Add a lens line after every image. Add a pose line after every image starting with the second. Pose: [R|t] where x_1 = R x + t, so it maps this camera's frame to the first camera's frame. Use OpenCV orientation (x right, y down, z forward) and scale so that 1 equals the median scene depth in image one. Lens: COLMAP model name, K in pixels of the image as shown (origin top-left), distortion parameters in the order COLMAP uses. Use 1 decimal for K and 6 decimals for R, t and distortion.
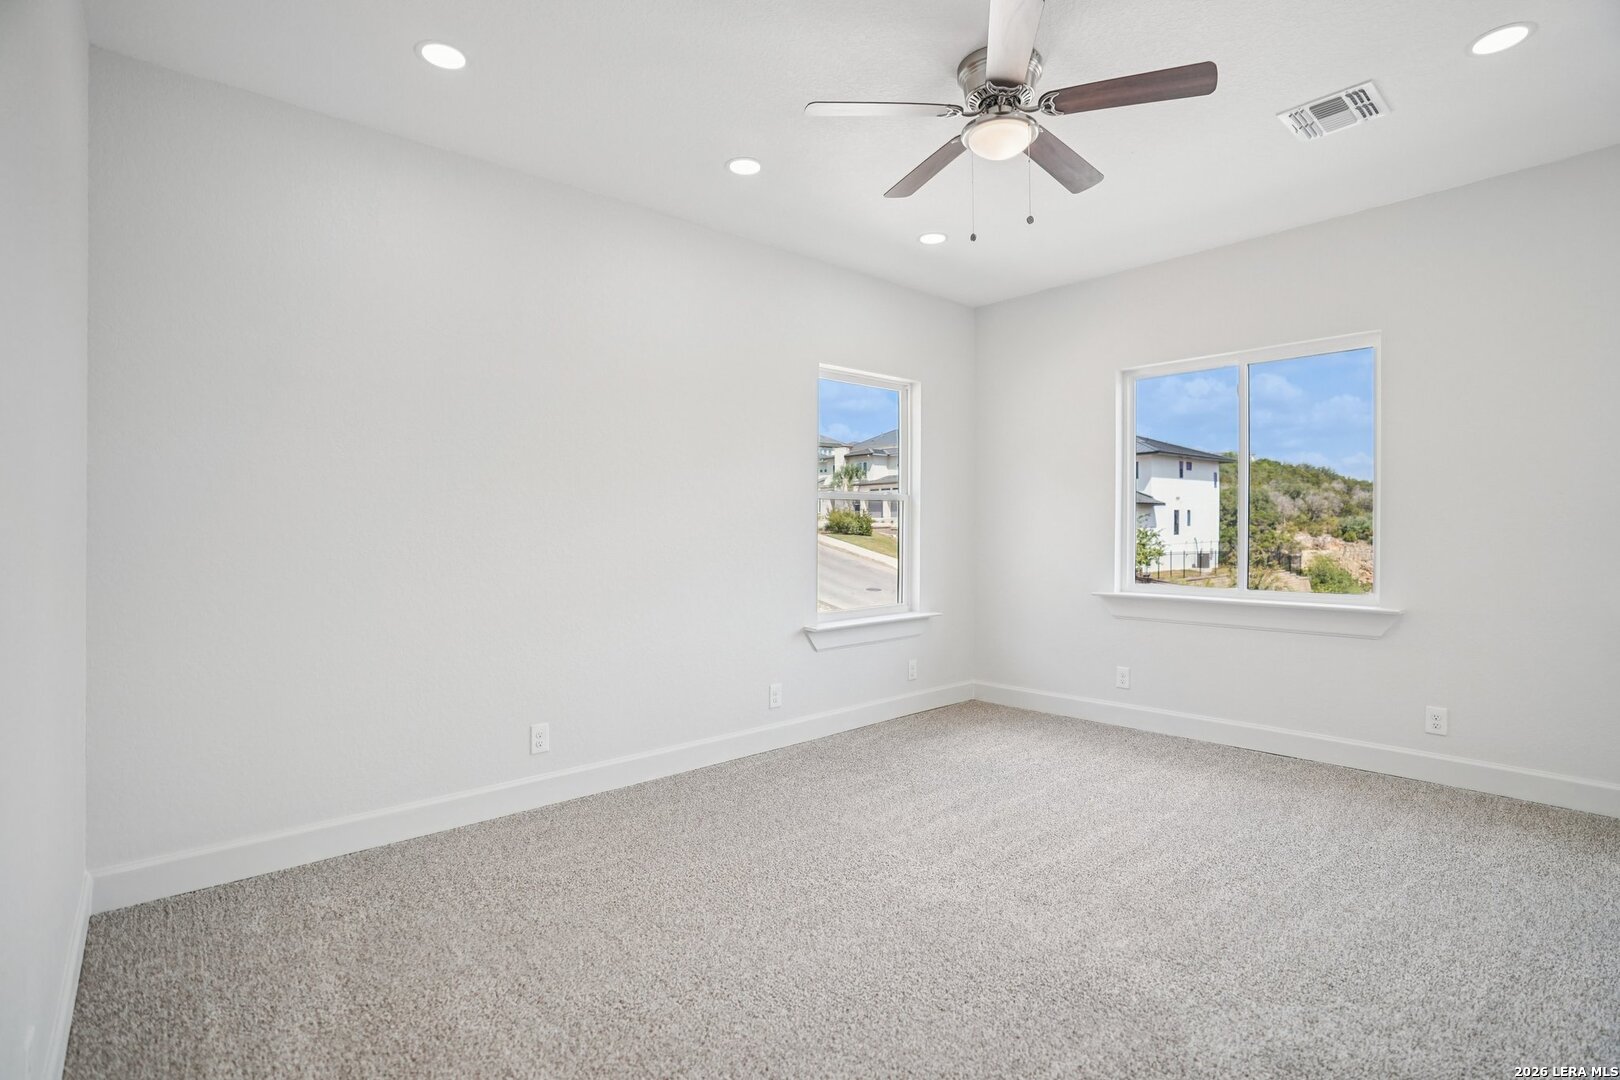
lens RADIAL K [[770.3, 0, 810.0], [0, 770.3, 540.0], [0, 0, 1]] dist [-0.068849, 0.028167]
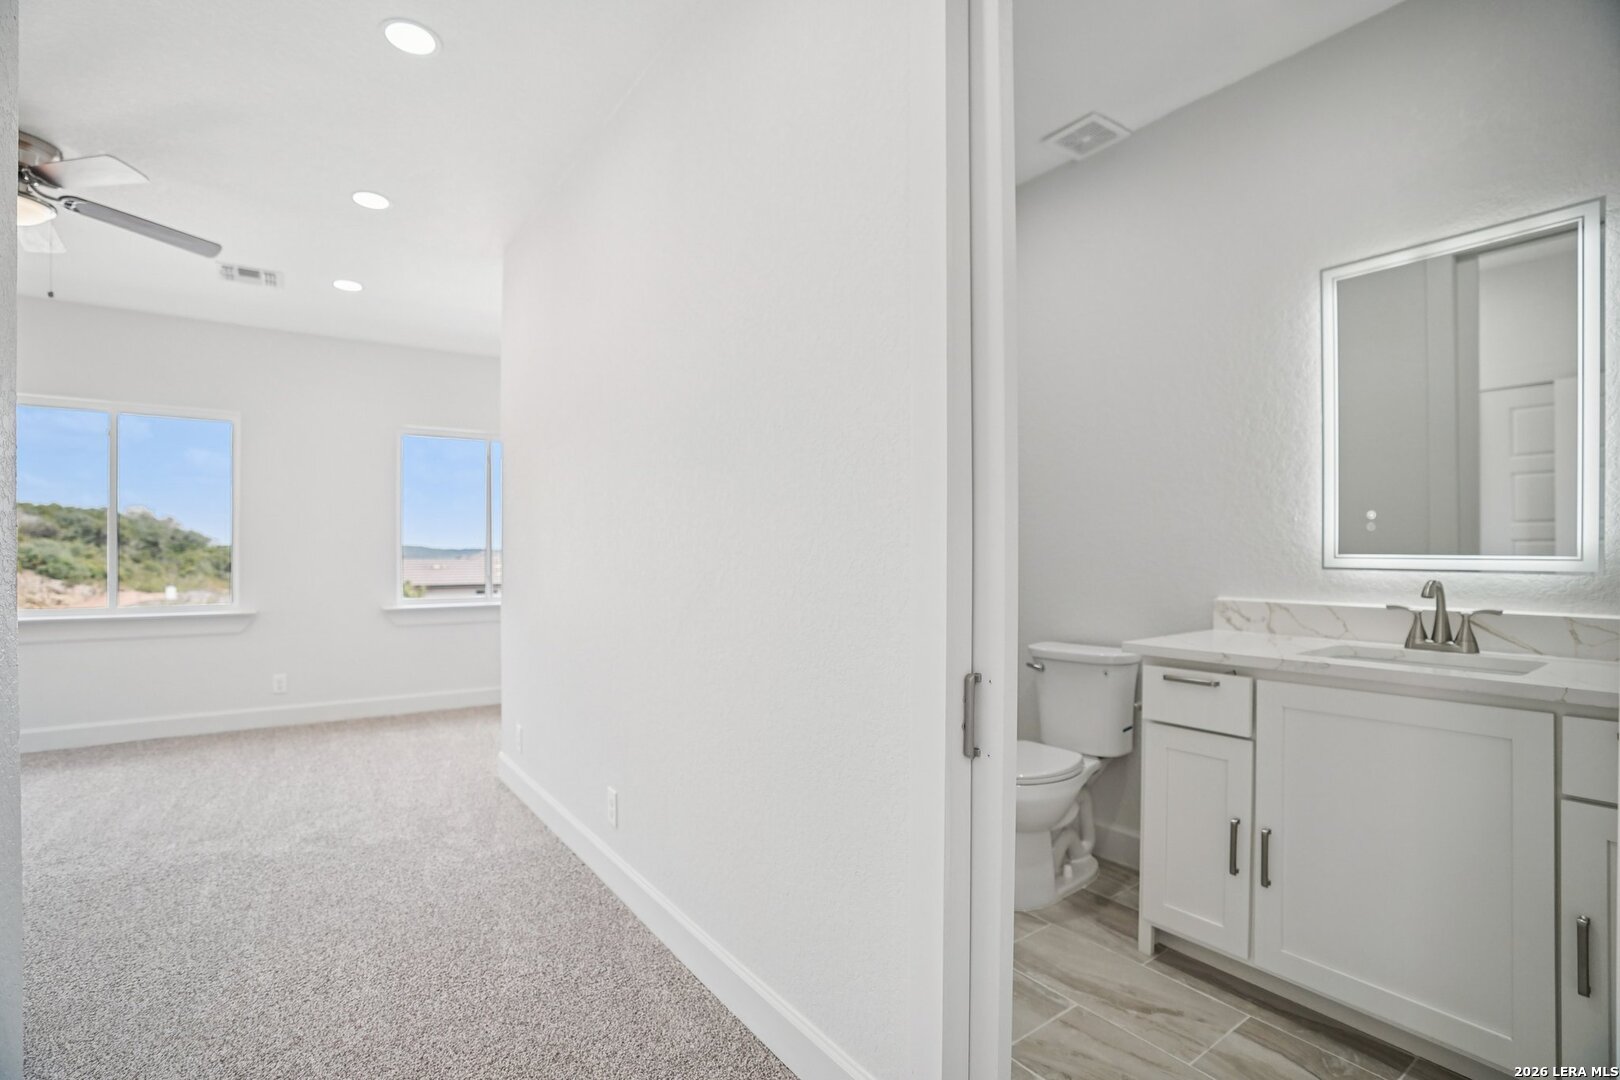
lens RADIAL K [[770.3, 0, 810.0], [0, 770.3, 540.0], [0, 0, 1]] dist [-0.068849, 0.028167]
pose [[0.113551, 0.020788, 0.993315, -0.642520], [0.017150, 0.999591, -0.022880, 0.009061], [-0.993384, 0.019634, 0.113148, -0.279780]]
